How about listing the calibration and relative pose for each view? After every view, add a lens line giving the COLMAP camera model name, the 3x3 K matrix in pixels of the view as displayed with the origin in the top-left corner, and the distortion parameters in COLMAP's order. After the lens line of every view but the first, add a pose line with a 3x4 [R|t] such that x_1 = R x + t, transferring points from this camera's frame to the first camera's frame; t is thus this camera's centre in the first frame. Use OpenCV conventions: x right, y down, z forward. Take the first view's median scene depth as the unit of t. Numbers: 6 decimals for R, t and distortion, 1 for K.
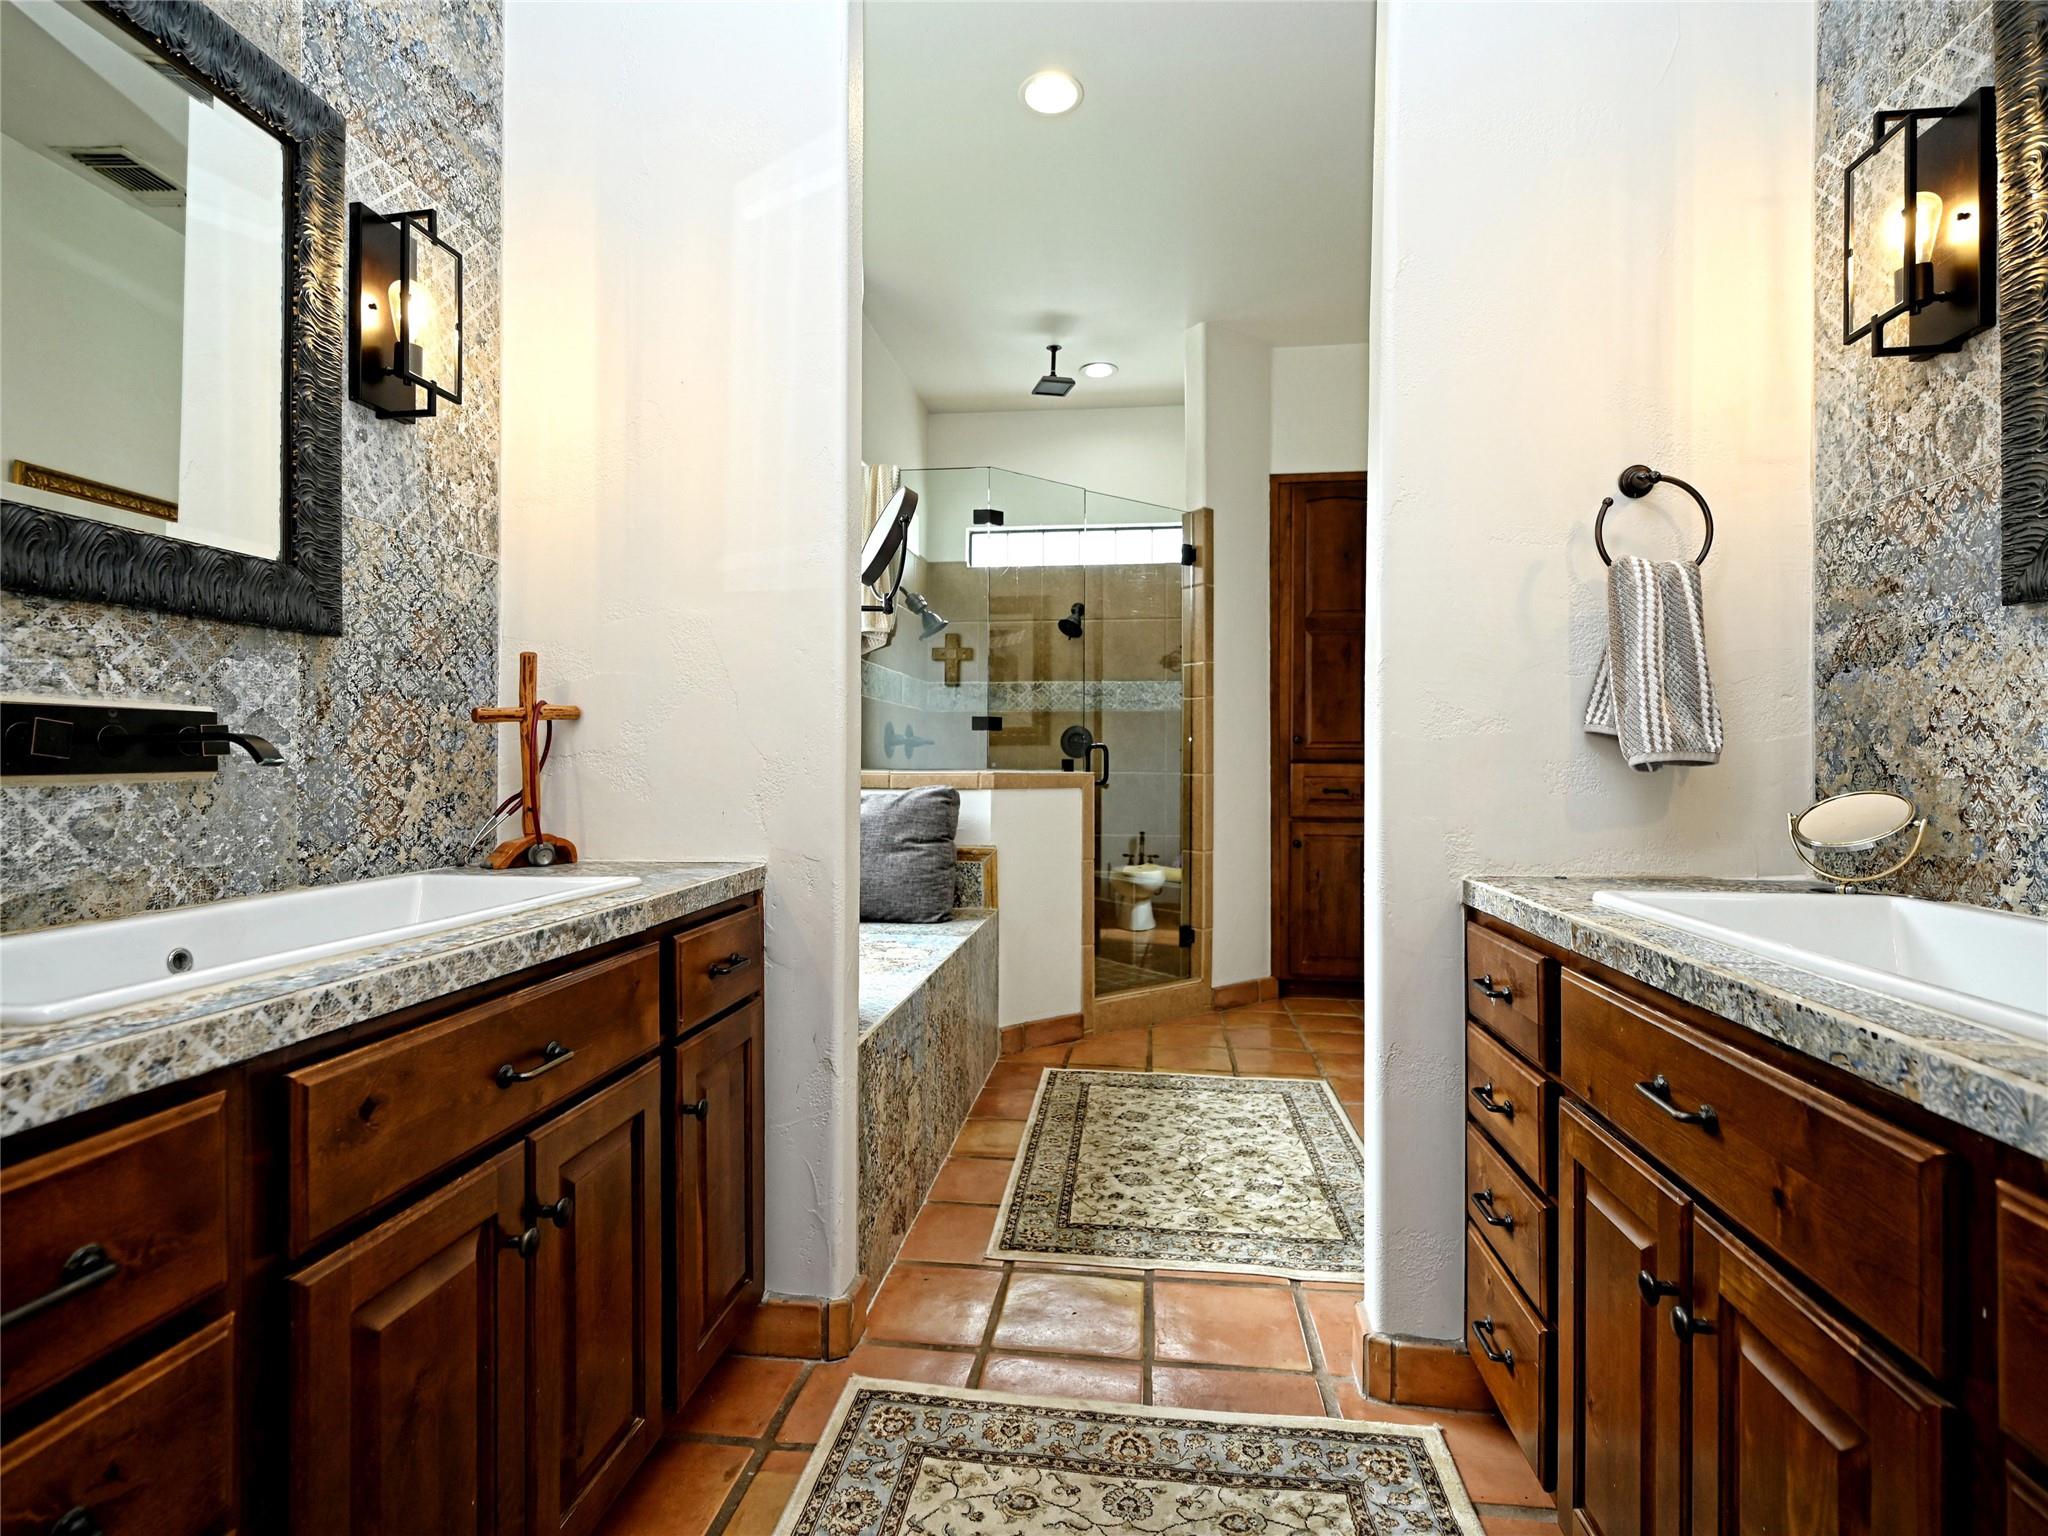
lens RADIAL K [[1017.8, 0, 1019.0], [0, 1017.8, 768.5], [0, 0, 1]] dist [-0.000354, 0.000306]
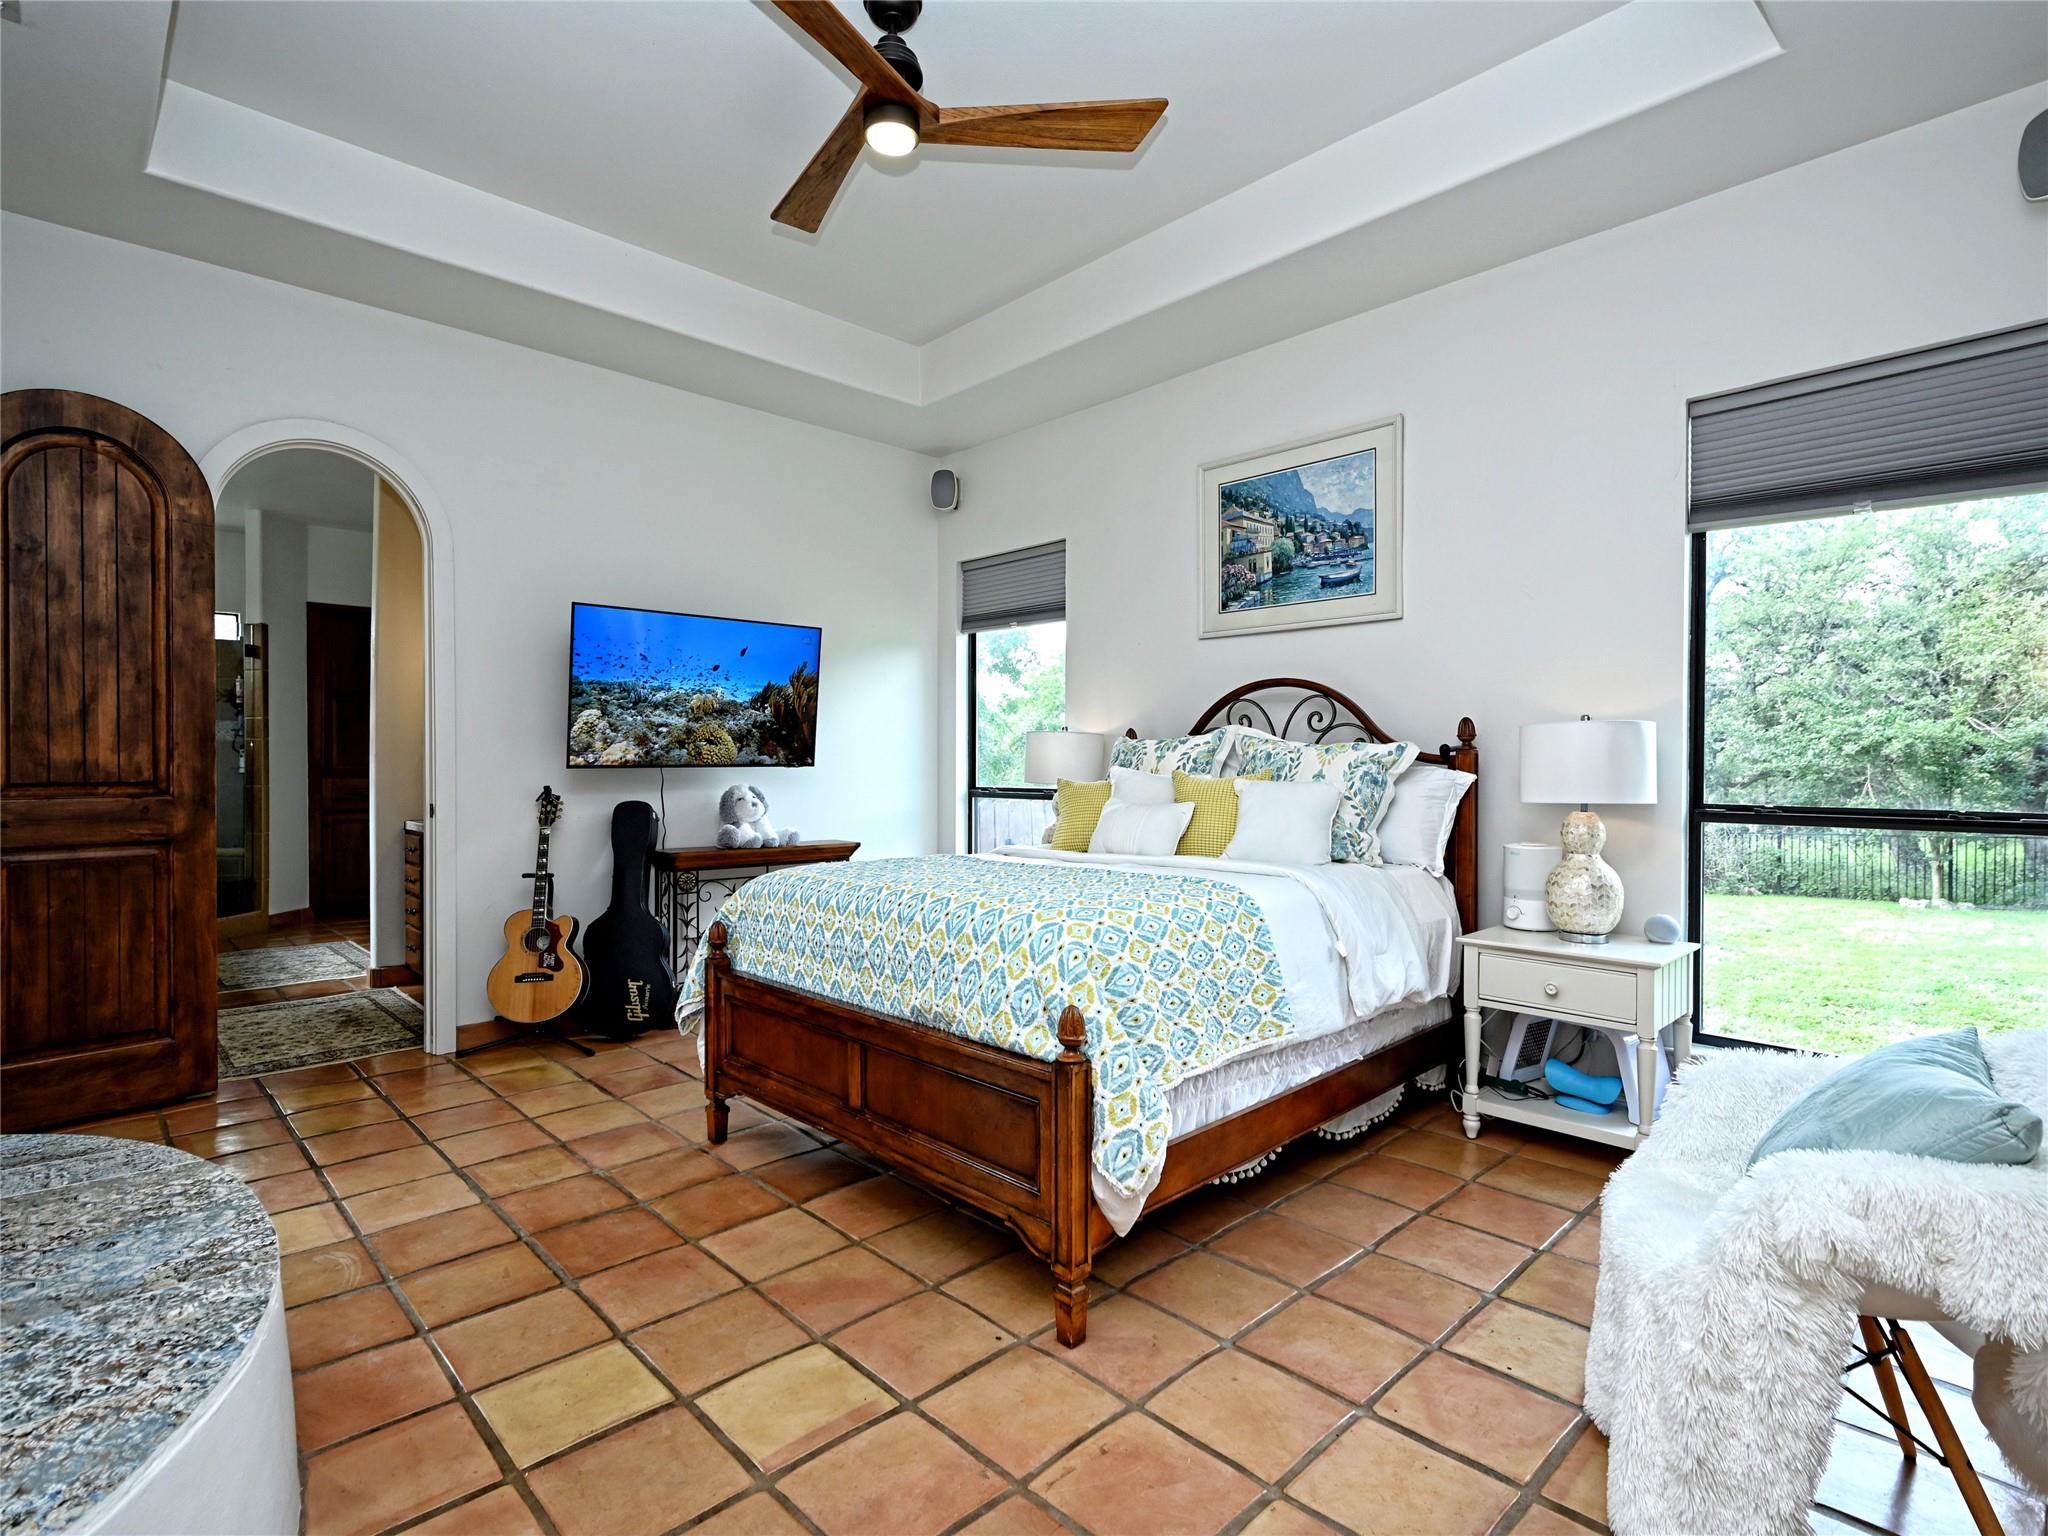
lens RADIAL K [[1017.8, 0, 1014.1], [0, 1017.8, 770.5], [0, 0, 1]] dist [-0.000354, 0.000306]
pose [[0.631473, -0.005019, 0.775381, -0.311581], [-0.000200, 0.999978, 0.006636, -0.029497], [-0.775397, -0.004345, 0.631459, -0.935592]]
